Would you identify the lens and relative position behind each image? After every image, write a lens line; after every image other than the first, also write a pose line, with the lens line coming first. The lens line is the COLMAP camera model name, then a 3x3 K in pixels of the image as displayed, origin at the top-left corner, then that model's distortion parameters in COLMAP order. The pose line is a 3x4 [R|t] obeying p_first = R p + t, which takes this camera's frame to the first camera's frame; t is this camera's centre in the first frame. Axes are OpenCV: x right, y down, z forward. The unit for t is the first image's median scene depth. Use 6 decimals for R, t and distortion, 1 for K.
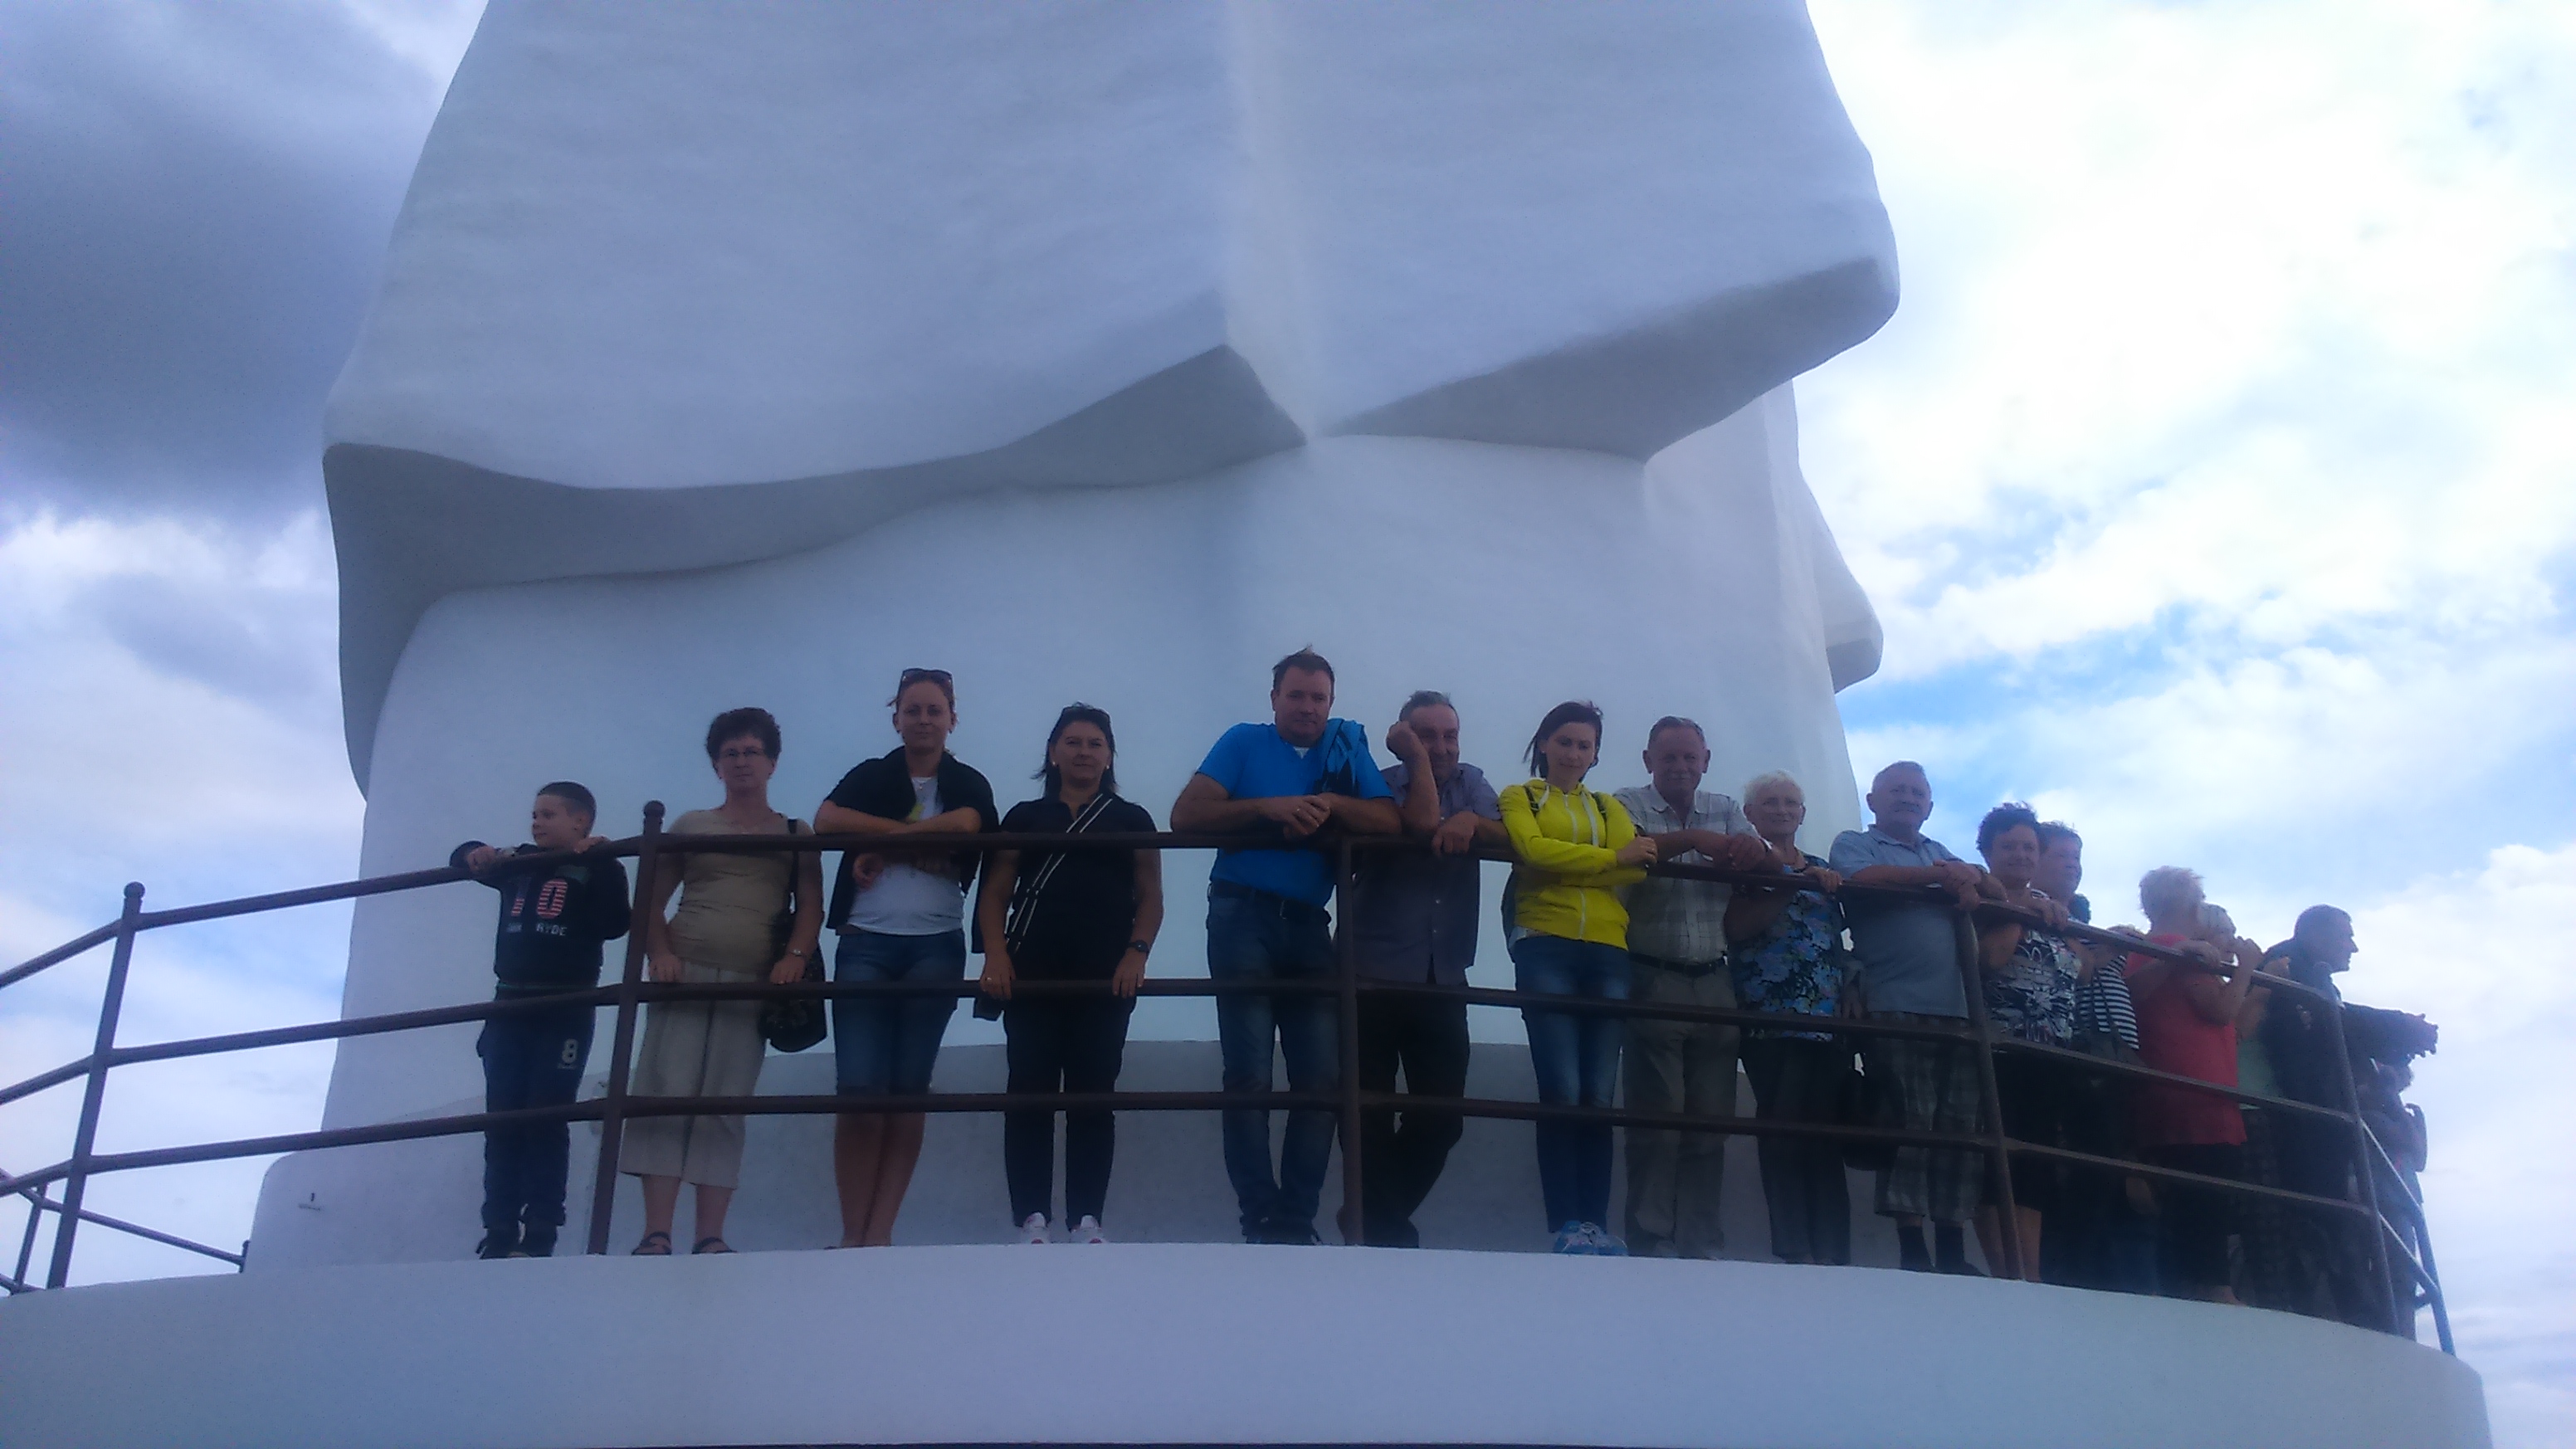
lens RADIAL K [[1986.4, 0, 1288.0], [0, 1986.4, 724.5], [0, 0, 1]] dist [0.011338, 0.001131]
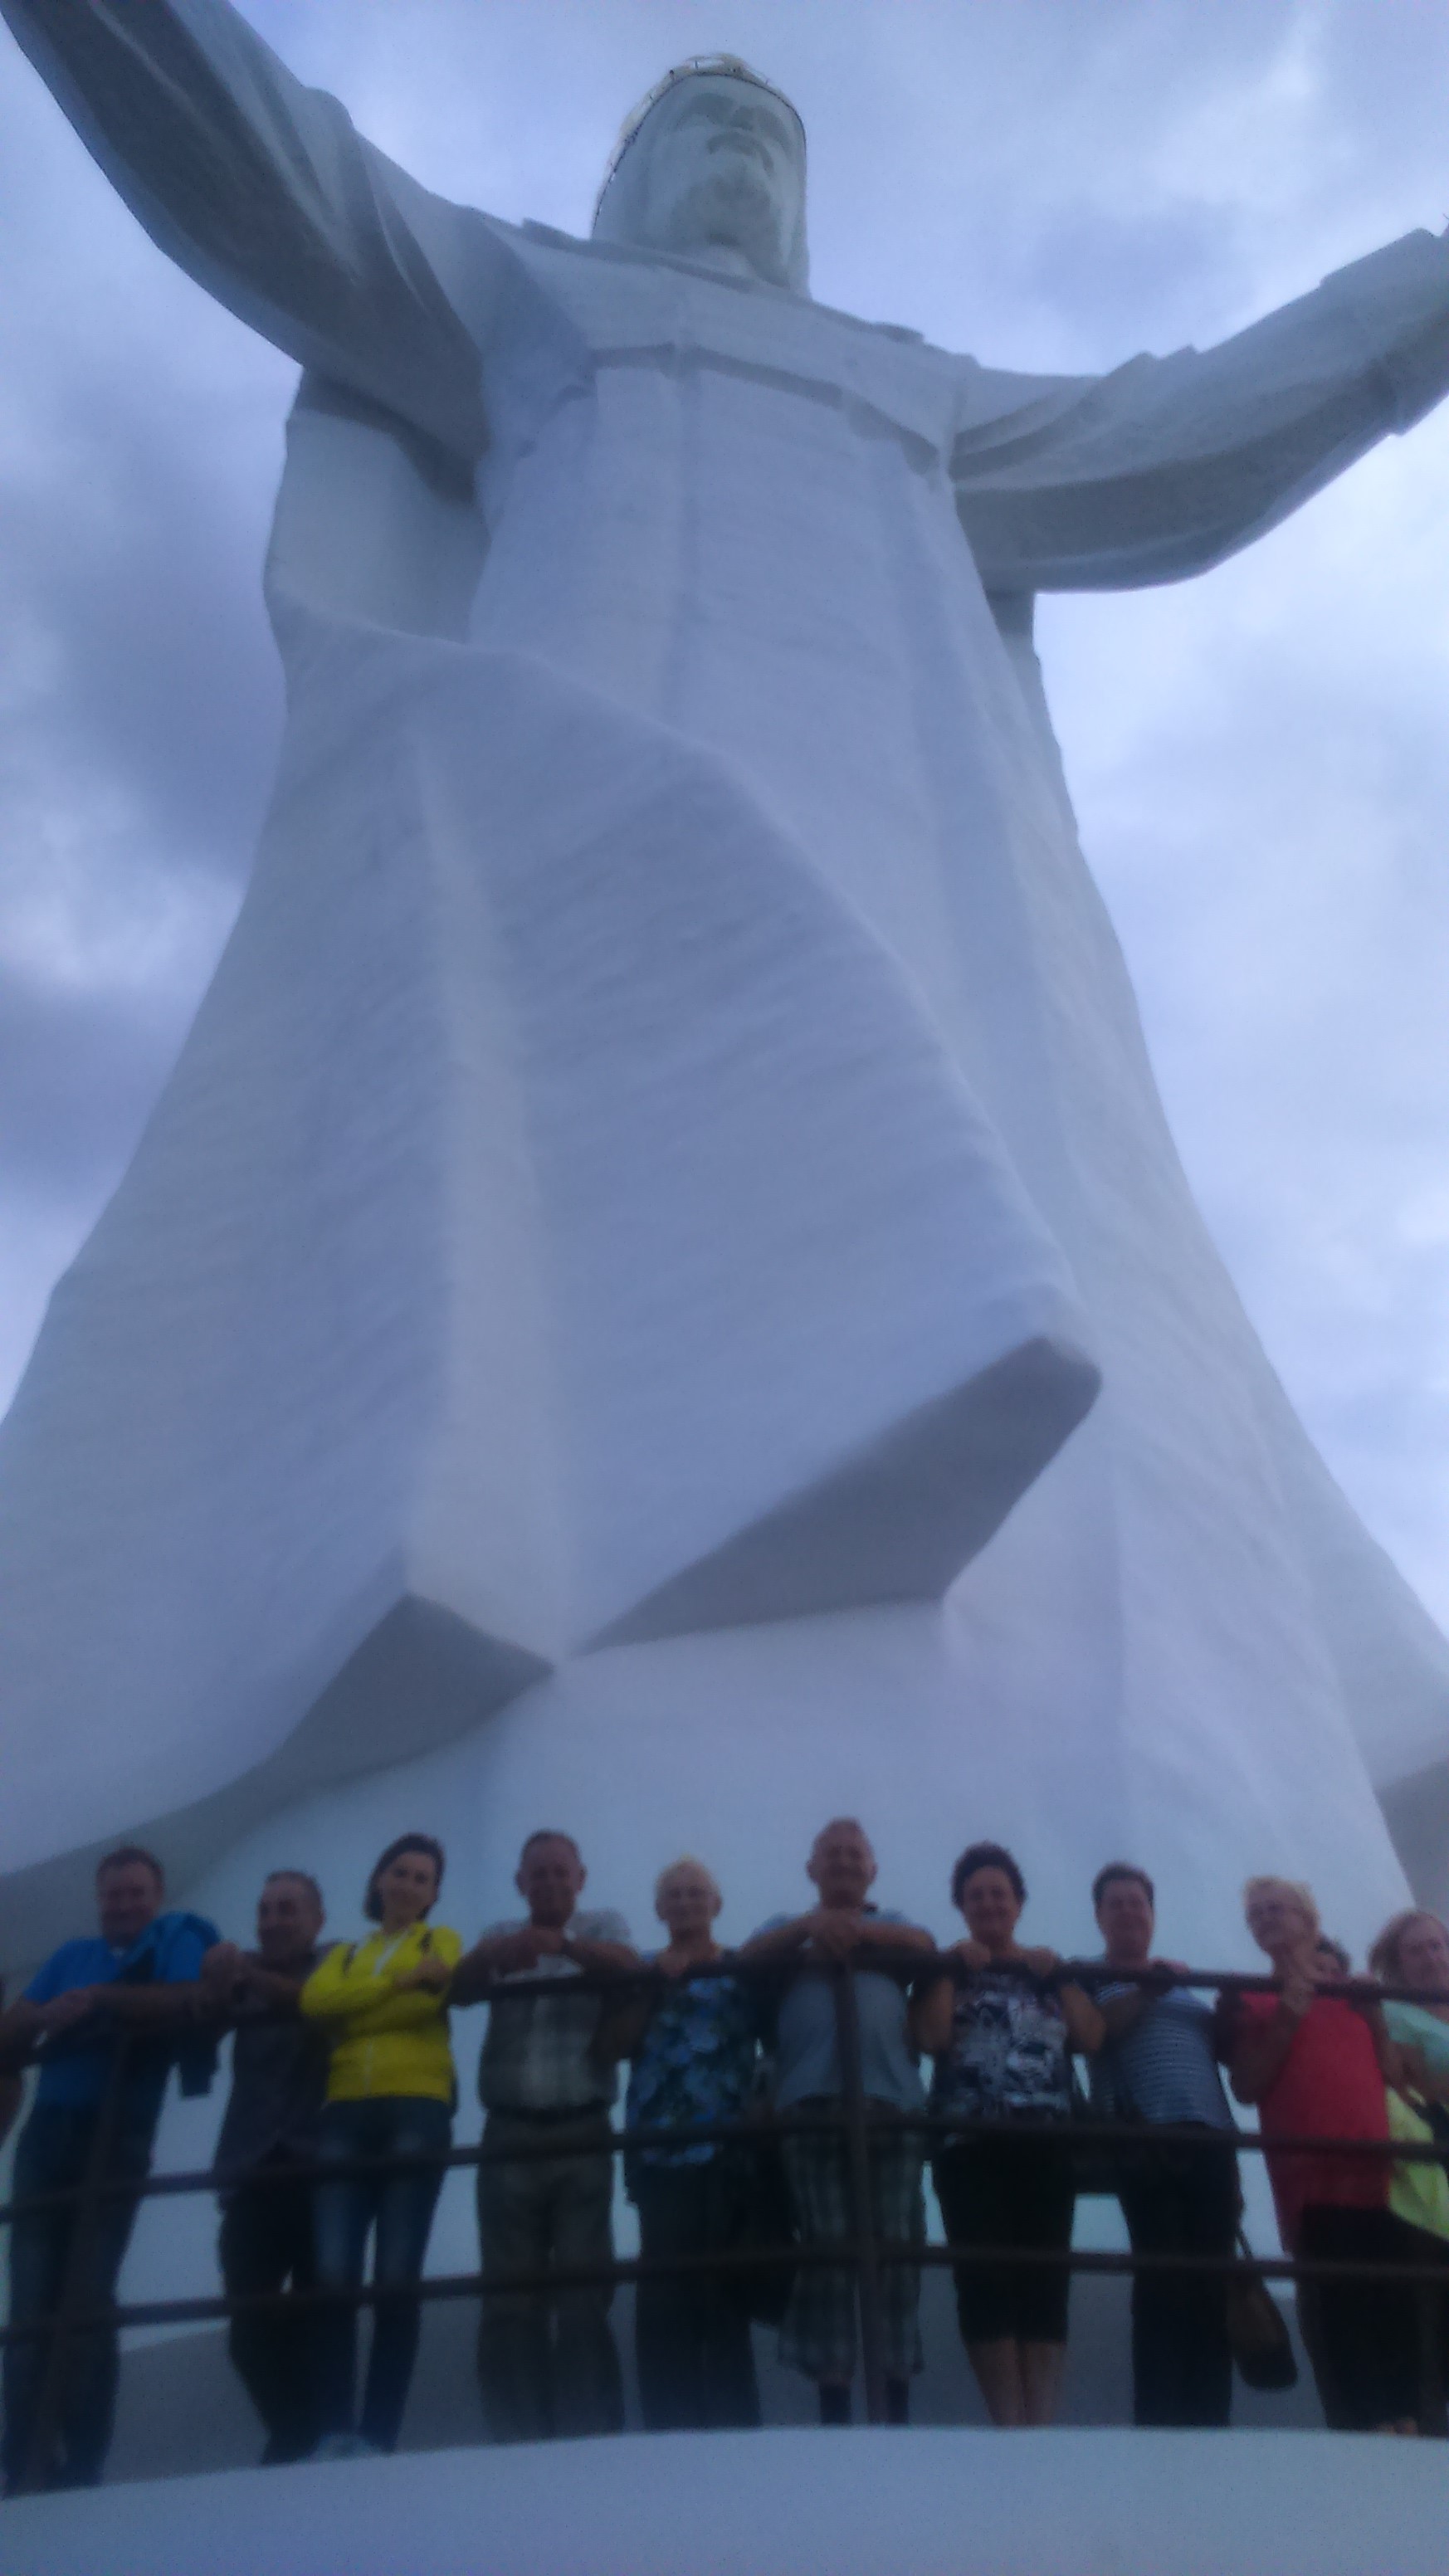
lens RADIAL K [[1979.0, 0, 701.0], [0, 1979.0, 1291.1], [0, 0, 1]] dist [-0.001142, -0.000590]
pose [[0.915829, -0.301157, -0.265634, 0.582873], [0.173438, 0.893255, -0.414746, 0.169791], [0.362182, 0.333765, 0.870302, 0.125799]]
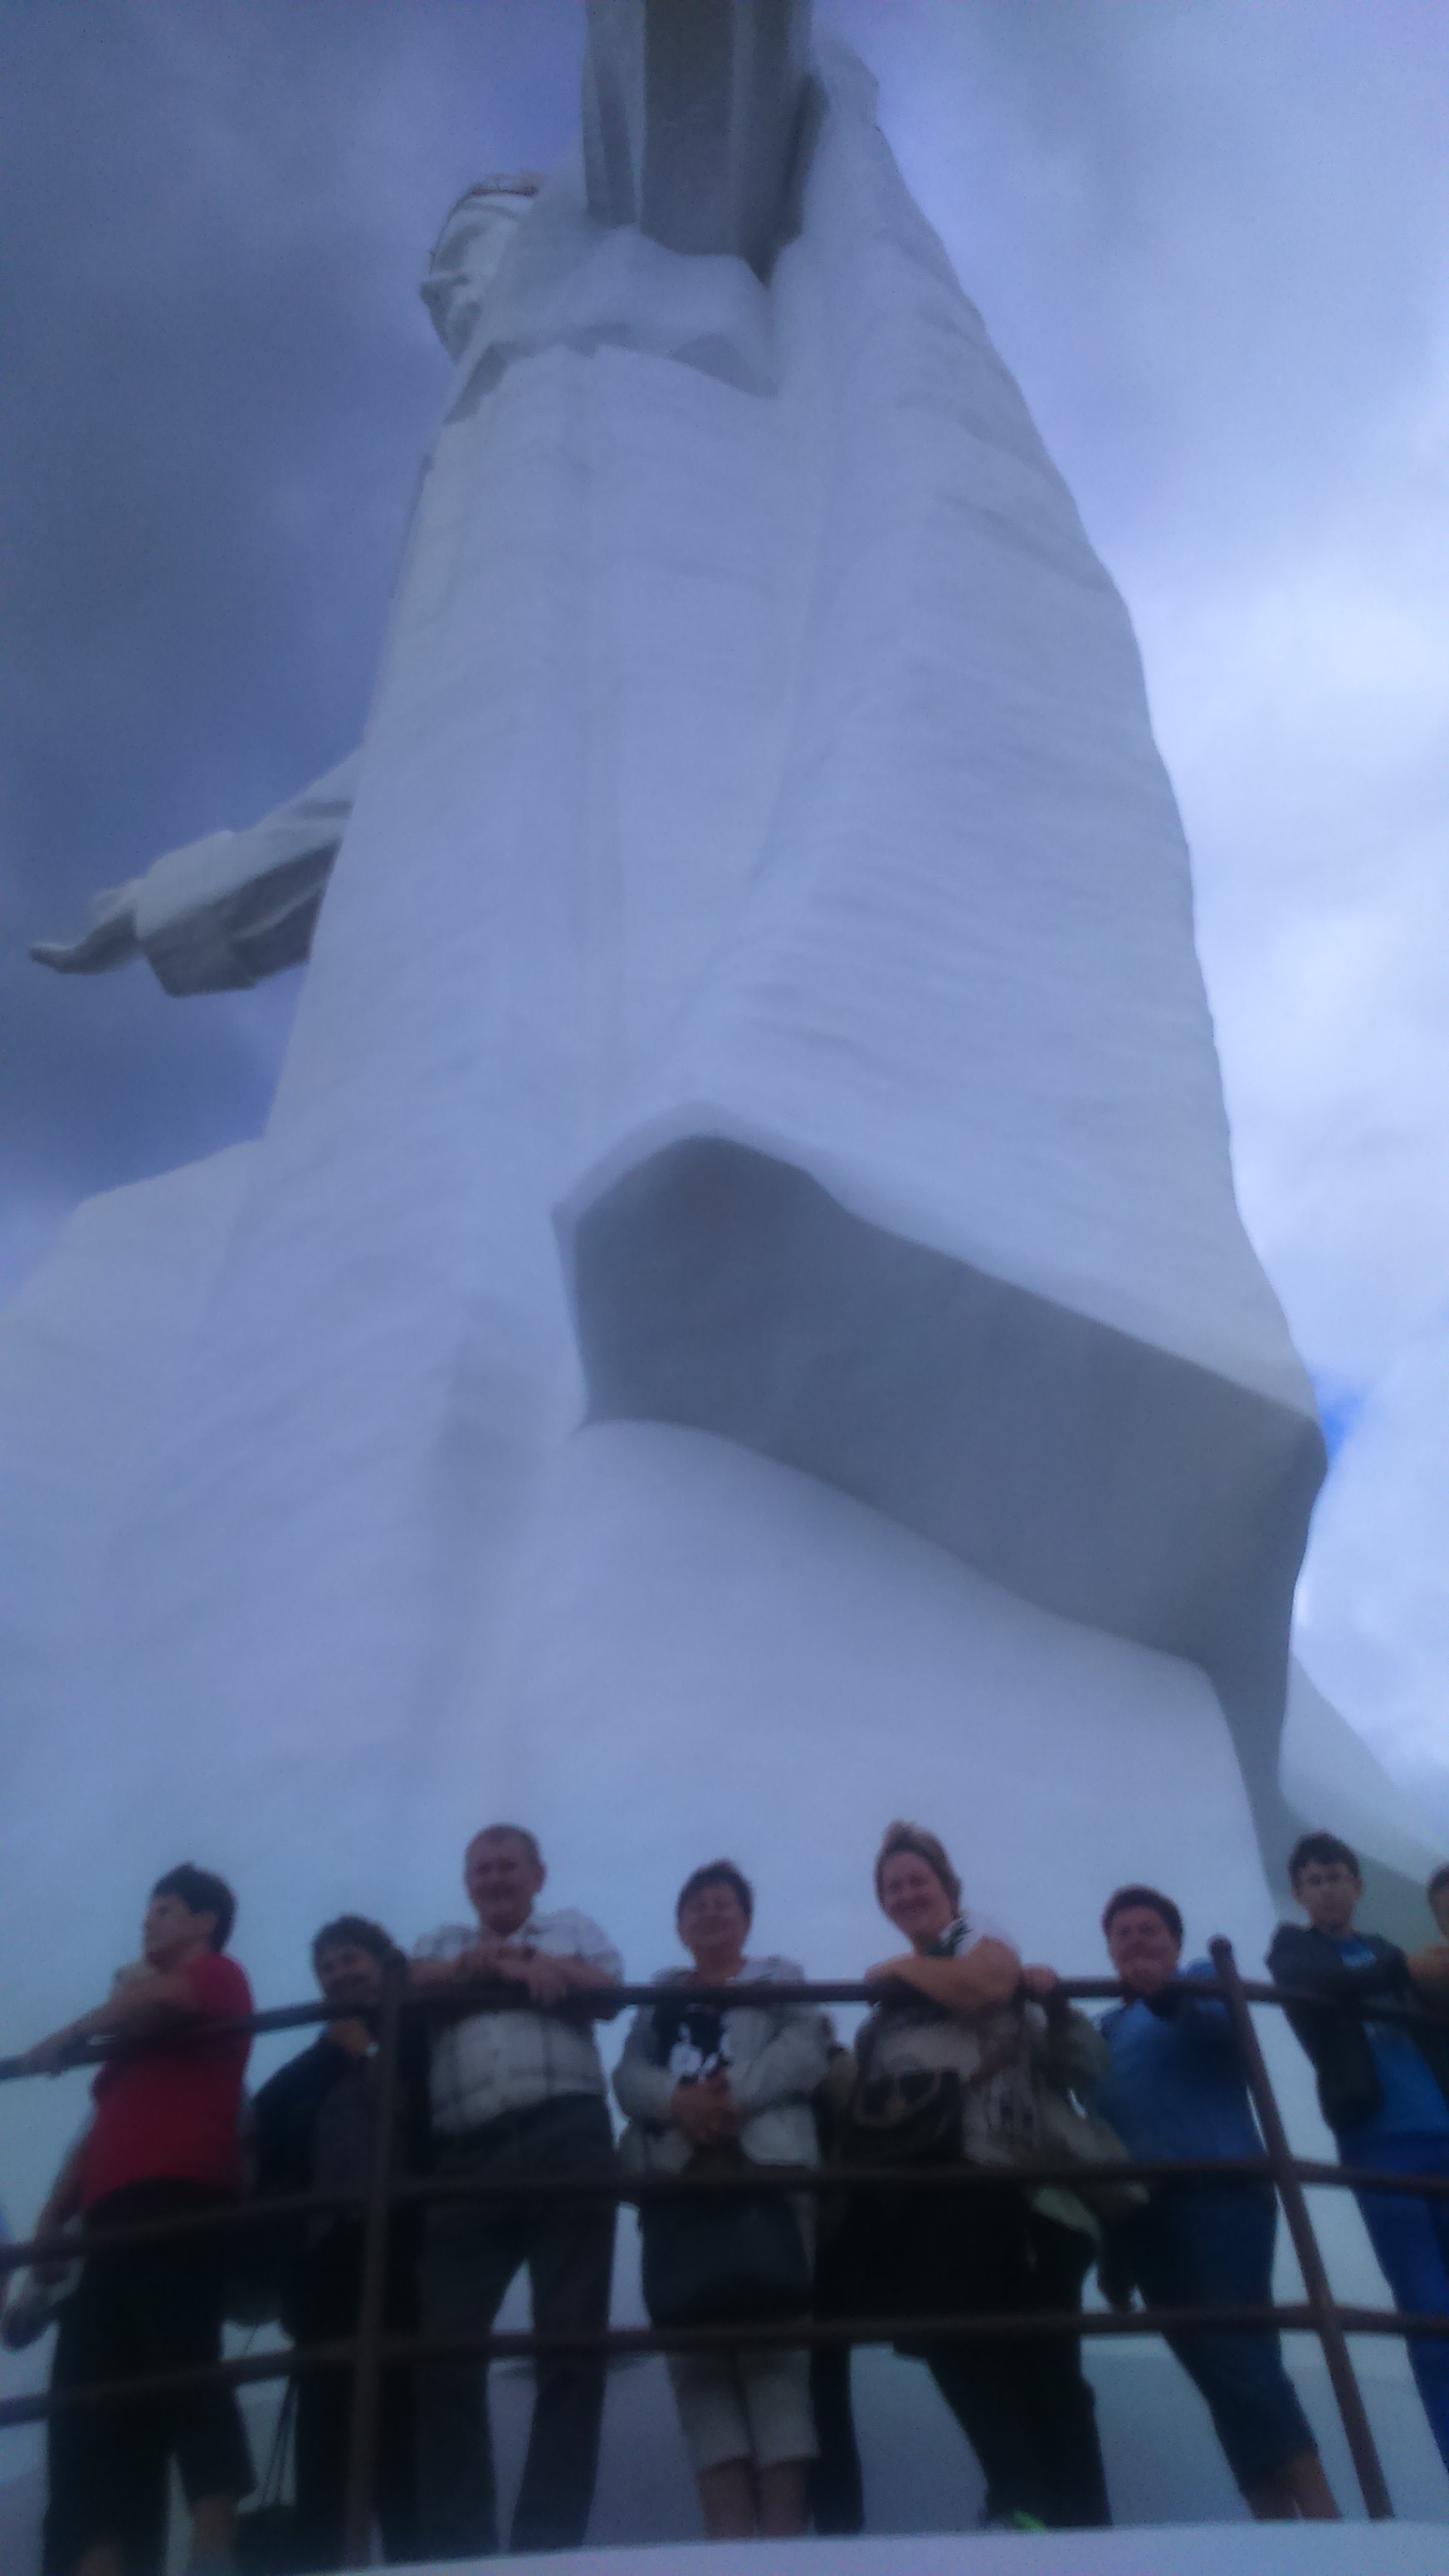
lens RADIAL K [[1972.1, 0, 719.8], [0, 1972.1, 1316.6], [0, 0, 1]] dist [0.003921, 0.005037]
pose [[-0.322906, -0.700662, -0.636242, 1.372807], [0.418039, 0.497531, -0.760070, 0.939215], [0.849103, -0.511405, 0.132248, 2.059981]]
